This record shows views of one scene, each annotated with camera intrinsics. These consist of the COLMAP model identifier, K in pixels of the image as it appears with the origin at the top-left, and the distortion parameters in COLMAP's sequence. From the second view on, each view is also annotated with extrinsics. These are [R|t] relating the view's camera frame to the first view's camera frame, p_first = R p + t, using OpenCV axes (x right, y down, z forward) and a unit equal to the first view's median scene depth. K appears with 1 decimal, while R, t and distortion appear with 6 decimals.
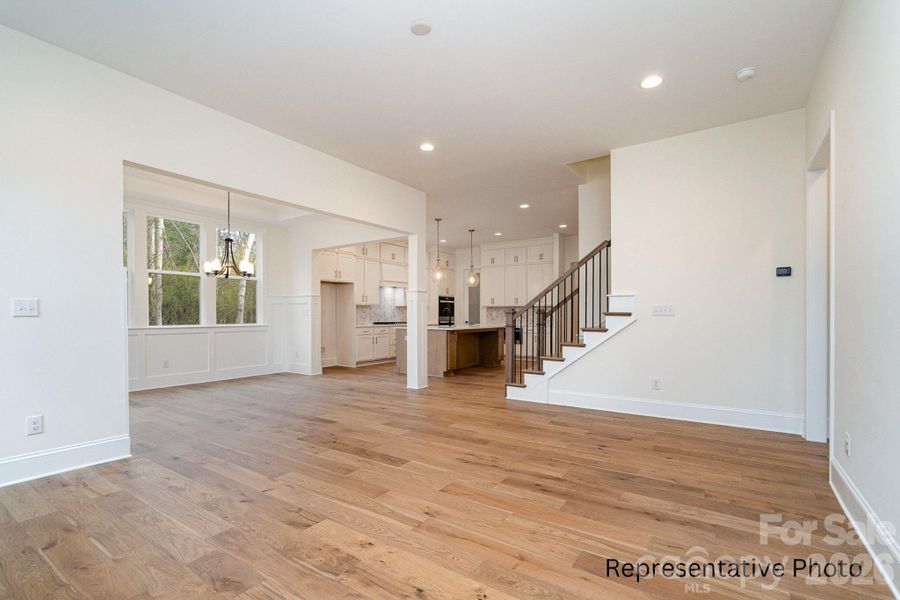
lens RADIAL K [[422.9, 0, 444.1], [0, 422.9, 316.5], [0, 0, 1]] dist [-0.001301, 0.000034]
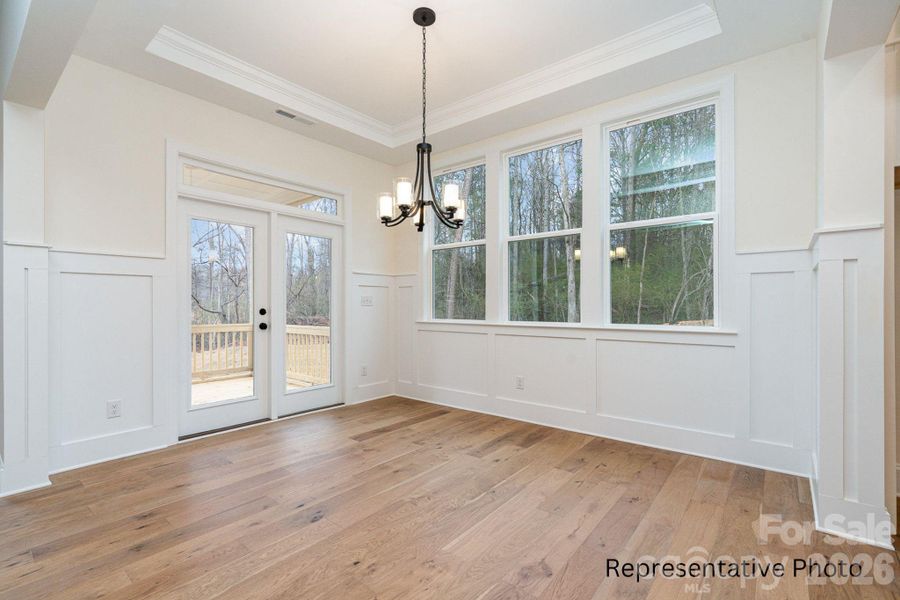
lens RADIAL K [[411.4, 0, 452.0], [0, 411.4, 304.4], [0, 0, 1]] dist [-0.001297, -0.000070]
pose [[-0.076821, -0.001787, -0.997043, -0.073106], [-0.002996, 0.999994, -0.001562, -0.006680], [0.997040, 0.002867, -0.076826, 1.604754]]
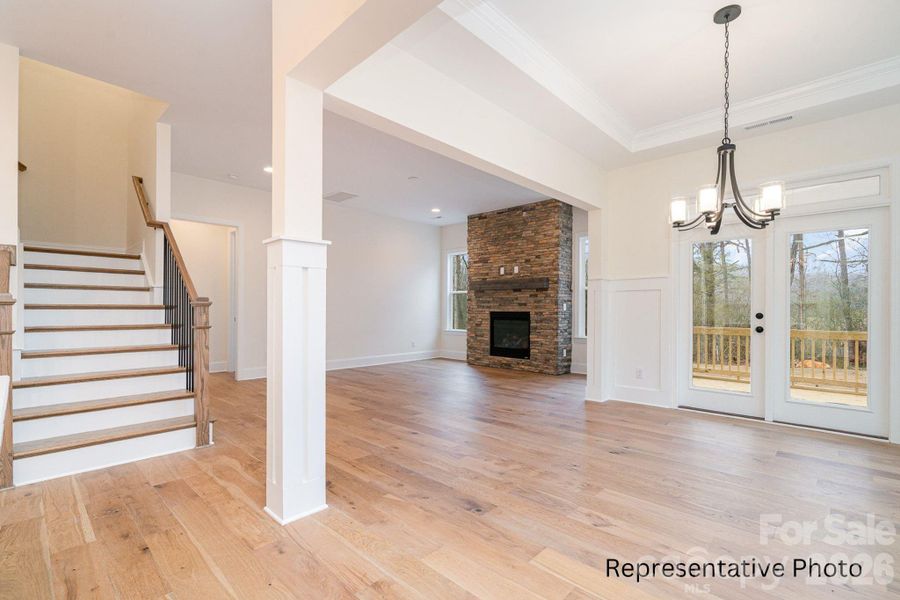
lens RADIAL K [[411.4, 0, 452.0], [0, 411.4, 304.4], [0, 0, 1]] dist [-0.001297, -0.000070]
pose [[-0.987683, -0.003801, 0.156419, -0.425288], [-0.005710, 0.999915, -0.011756, -0.001652], [-0.156361, -0.012504, -0.987621, 2.250877]]
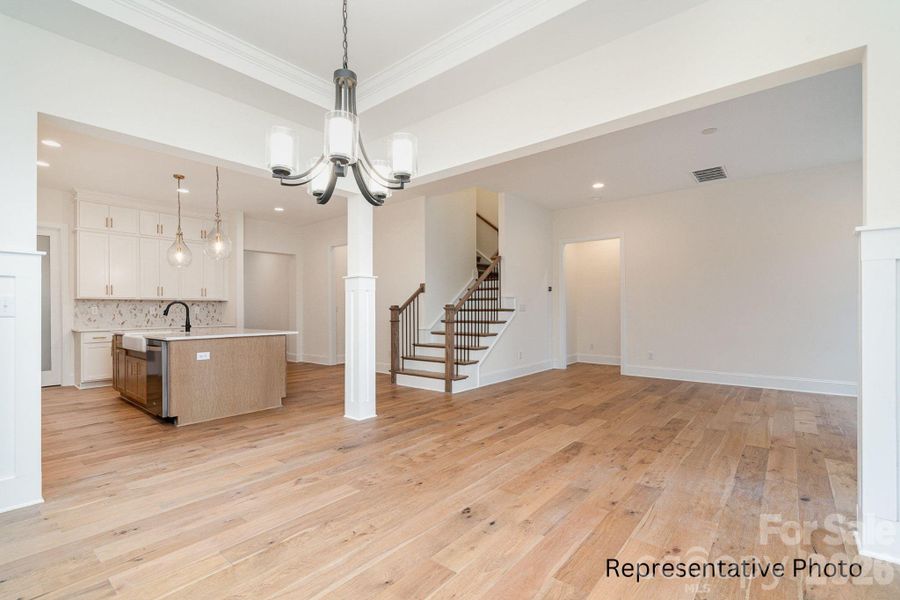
lens RADIAL K [[405.3, 0, 457.6], [0, 405.3, 308.9], [0, 0, 1]] dist [0.001629, 0.000105]
pose [[0.082356, 0.001859, 0.996601, -1.215785], [0.008170, 0.999963, -0.002540, -0.009519], [-0.996570, 0.008352, 0.082337, 1.339299]]
